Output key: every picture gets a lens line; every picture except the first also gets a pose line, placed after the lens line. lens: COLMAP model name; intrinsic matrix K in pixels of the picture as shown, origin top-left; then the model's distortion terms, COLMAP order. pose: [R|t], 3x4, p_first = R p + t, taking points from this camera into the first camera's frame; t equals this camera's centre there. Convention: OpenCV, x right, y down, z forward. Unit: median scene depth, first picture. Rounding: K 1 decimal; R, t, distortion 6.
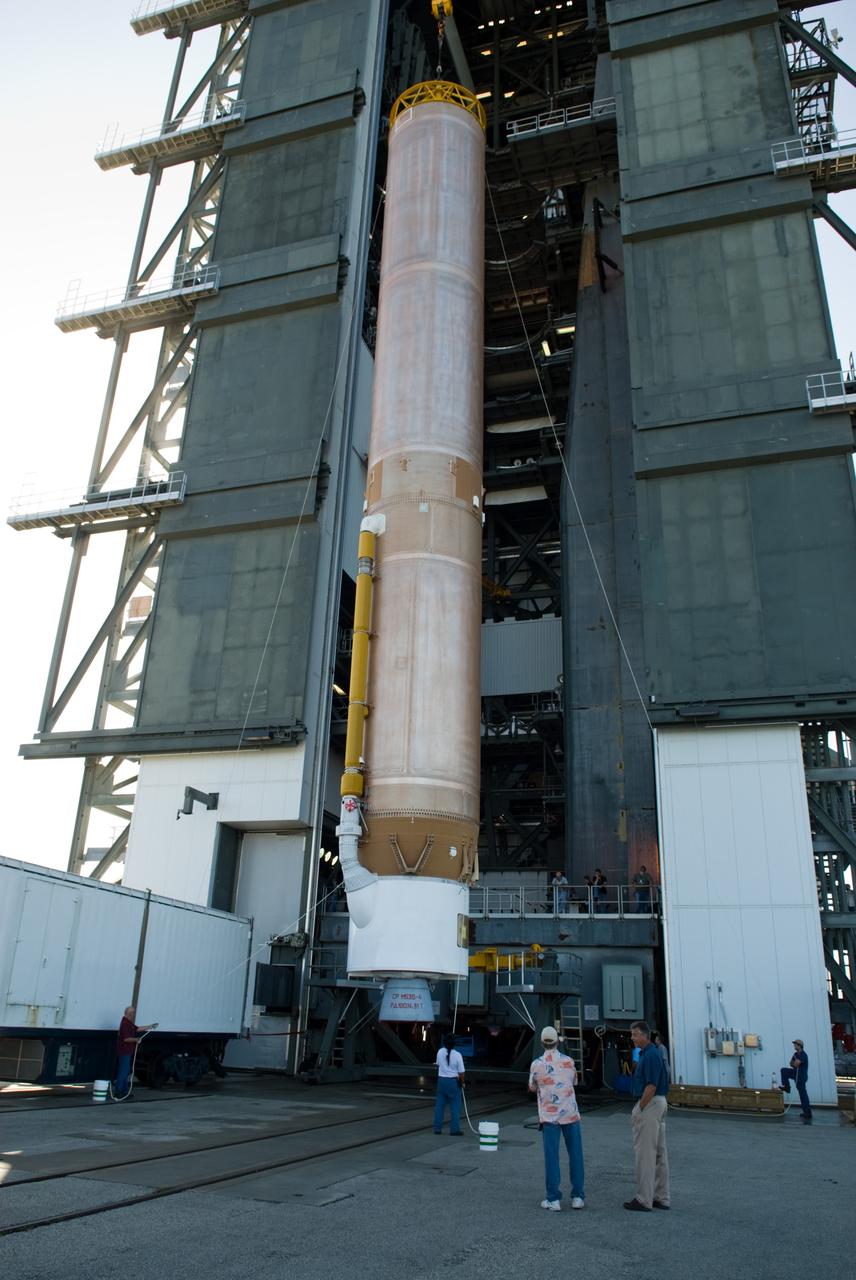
lens RADIAL K [[956.2, 0, 420.5], [0, 956.2, 641.2], [0, 0, 1]] dist [-0.016897, -0.041372]
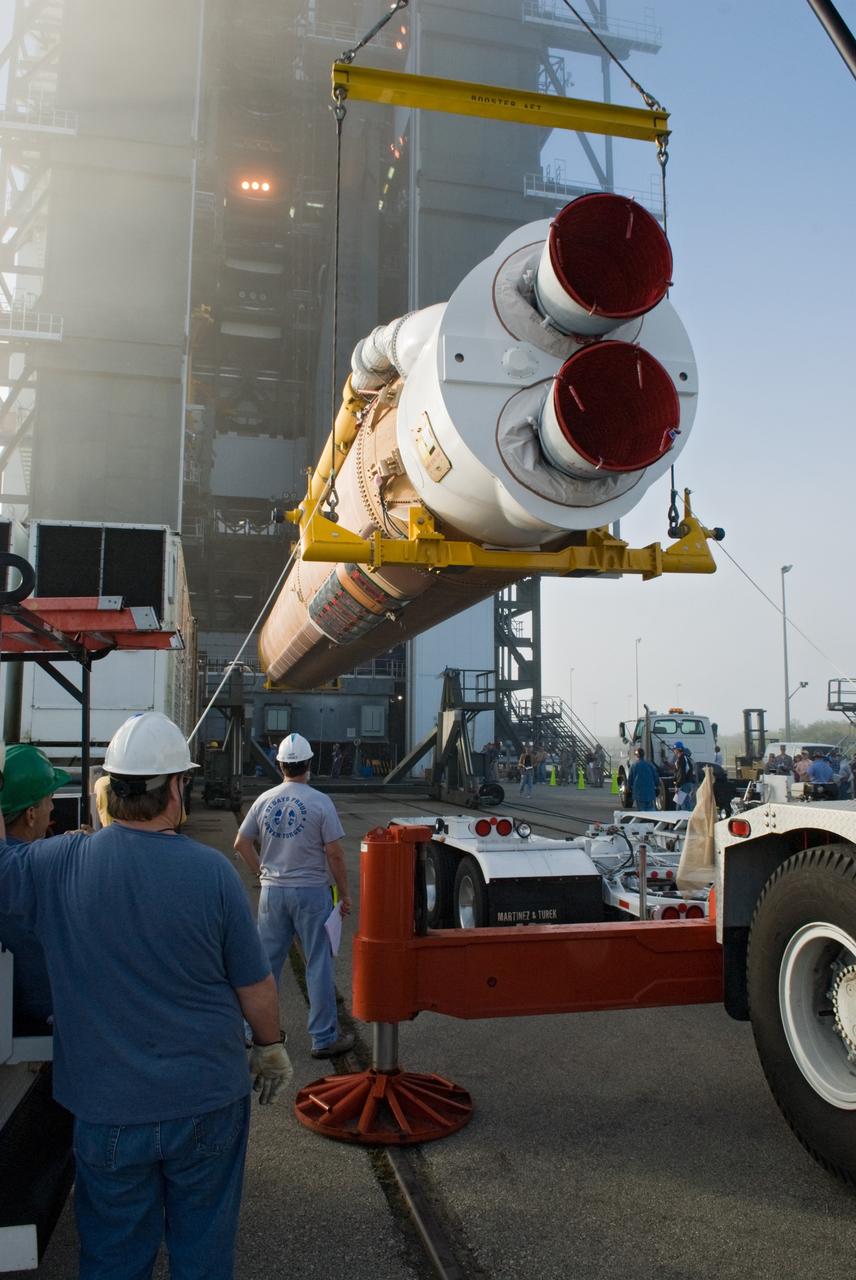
lens RADIAL K [[955.3, 0, 422.0], [0, 955.3, 638.6], [0, 0, 1]] dist [-0.016316, -0.043172]
pose [[0.859599, 0.020879, 0.510543, -0.506282], [-0.165899, 0.956440, 0.240209, -0.167450], [-0.483288, -0.291182, 0.825618, -0.346761]]
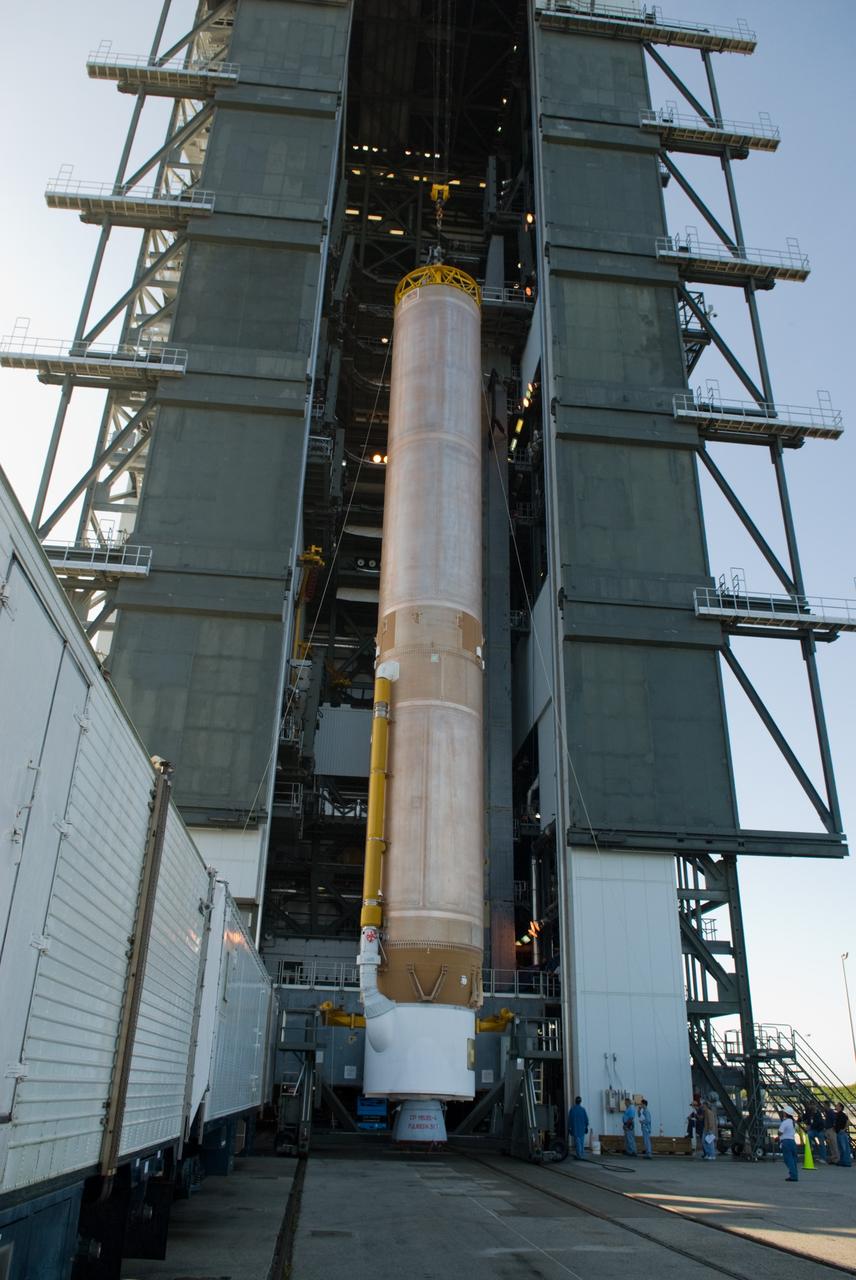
lens RADIAL K [[955.3, 0, 422.0], [0, 955.3, 638.6], [0, 0, 1]] dist [-0.016316, -0.043172]
pose [[0.916613, 0.158839, 0.366866, -0.378727], [-0.142833, 0.987228, -0.070564, -0.053753], [-0.373389, 0.012279, 0.927594, -0.081745]]
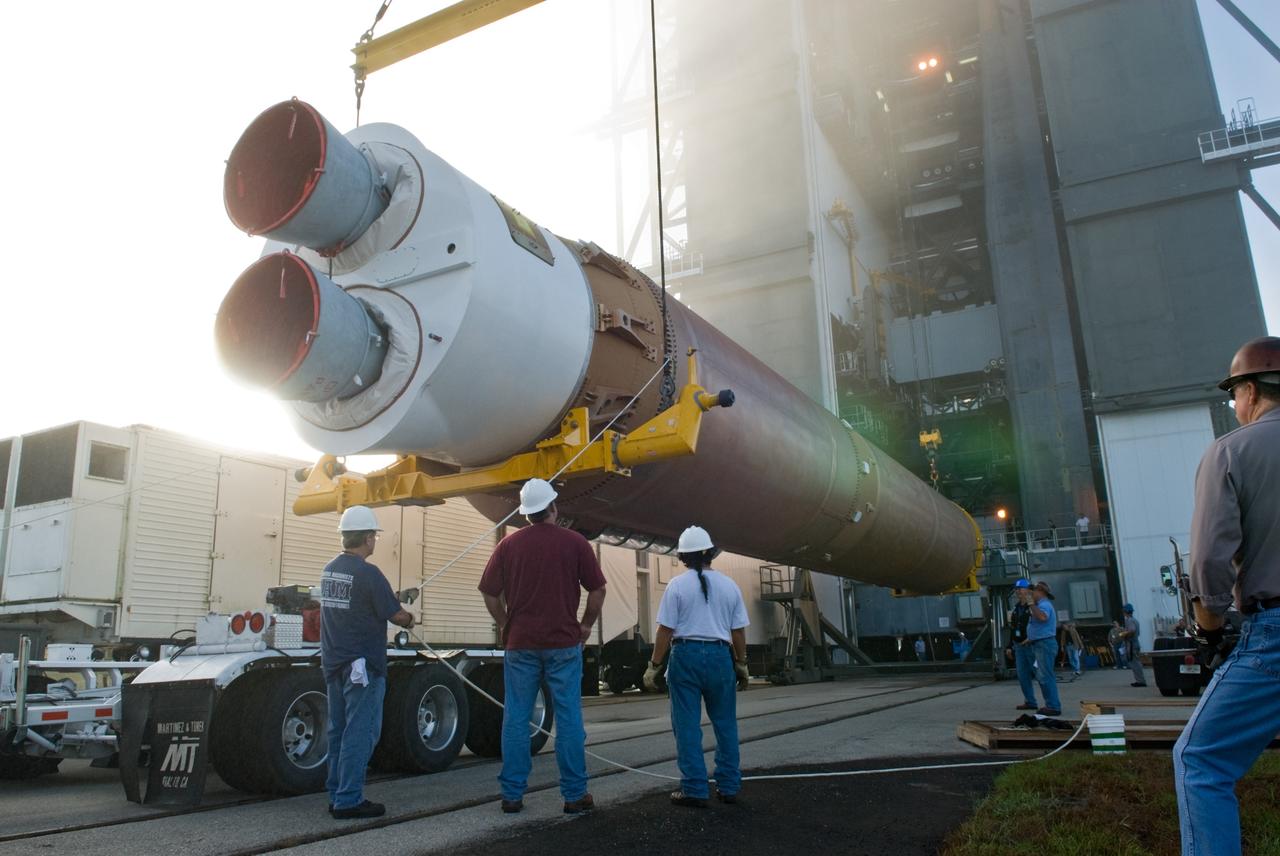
lens RADIAL K [[956.2, 0, 634.1], [0, 956.2, 428.4], [0, 0, 1]] dist [-0.016897, -0.041372]
pose [[0.983270, -0.108399, -0.146389, -0.188723], [0.128014, 0.982950, 0.131988, -0.136359], [0.129586, -0.148520, 0.980382, -0.383054]]
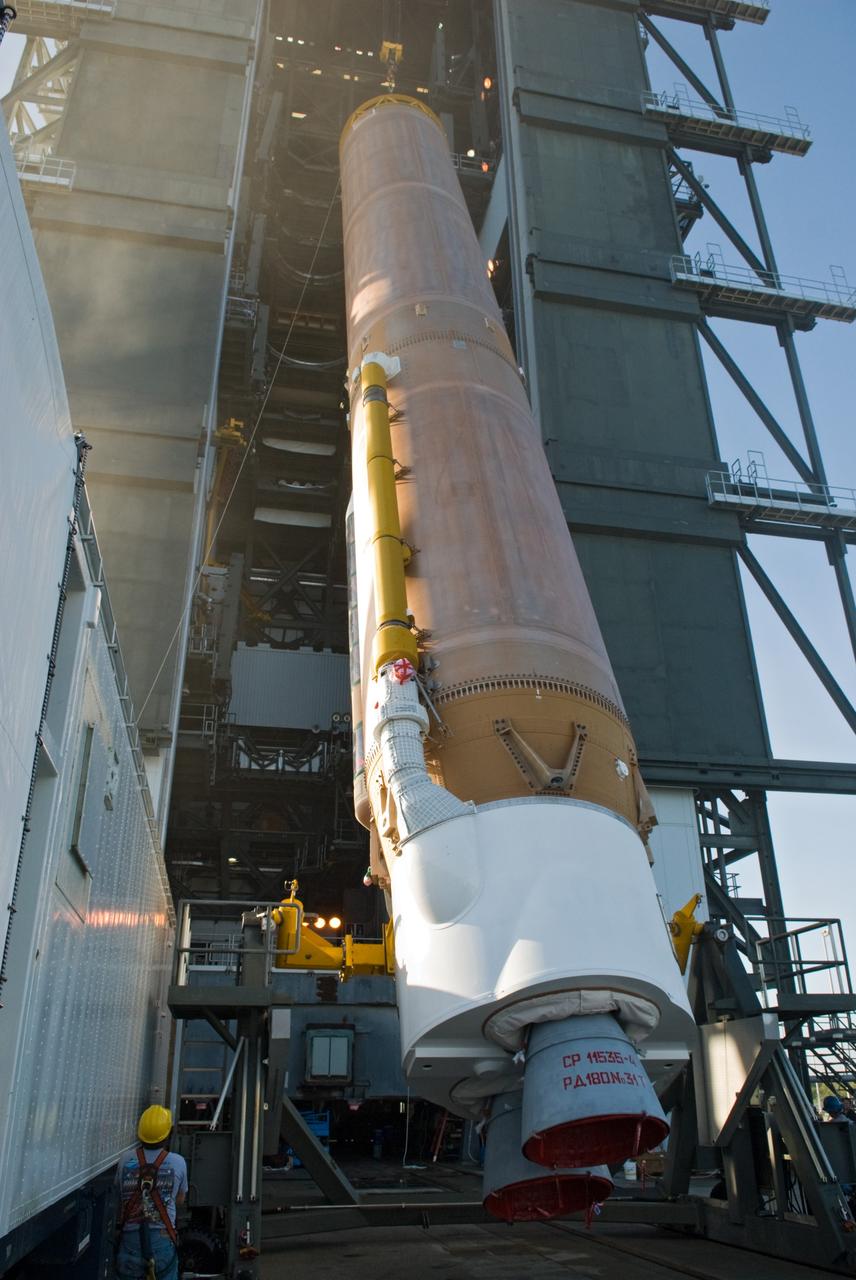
lens RADIAL K [[956.2, 0, 420.5], [0, 956.2, 641.2], [0, 0, 1]] dist [-0.016897, -0.041372]
pose [[0.873283, 0.170542, 0.456391, -0.309911], [-0.145890, 0.985287, -0.089023, 0.052001], [-0.464858, 0.011159, 0.885315, 0.173002]]
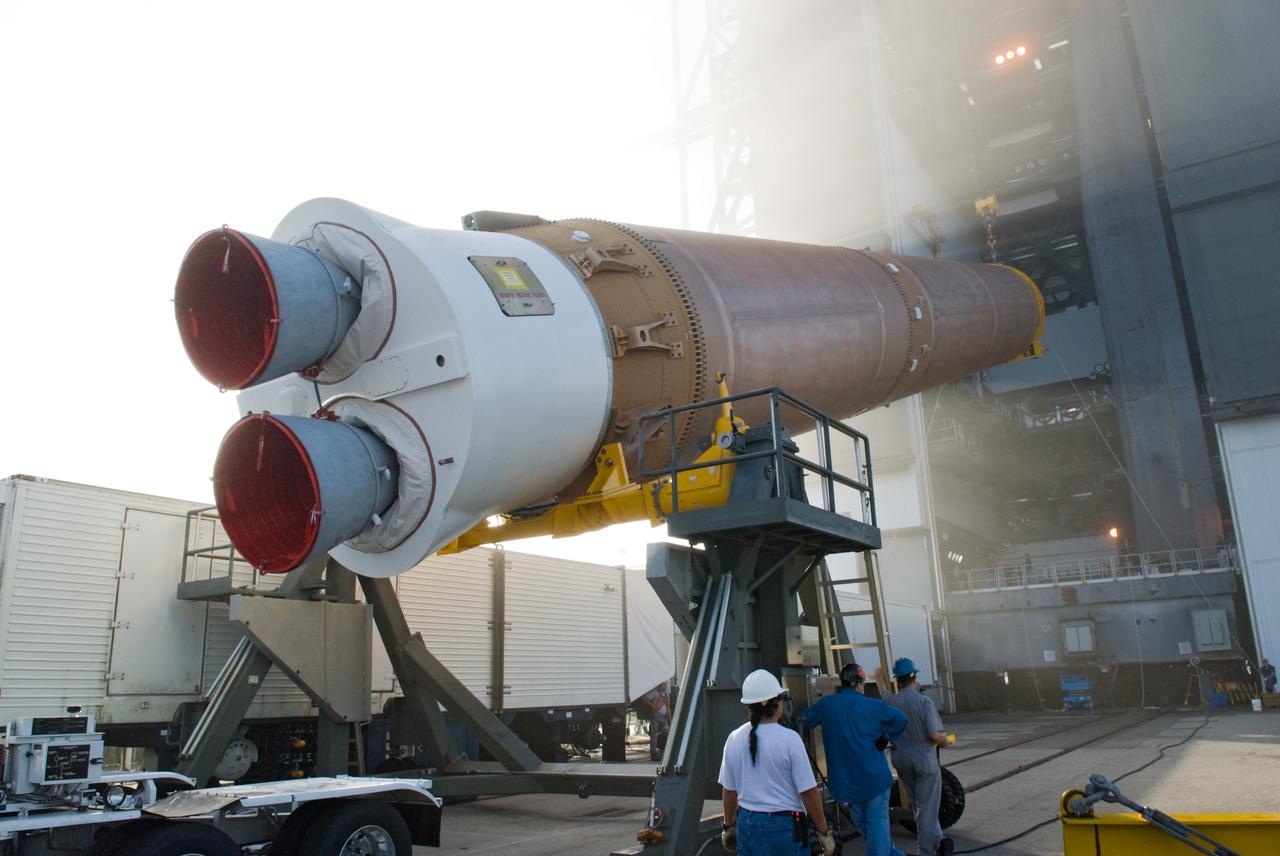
lens RADIAL K [[955.3, 0, 637.4], [0, 955.3, 427.8], [0, 0, 1]] dist [-0.016316, -0.043172]
pose [[0.959444, -0.139480, -0.244973, -0.153098], [0.167206, 0.981218, 0.096192, -0.125191], [0.226955, -0.133252, 0.964746, -0.301133]]
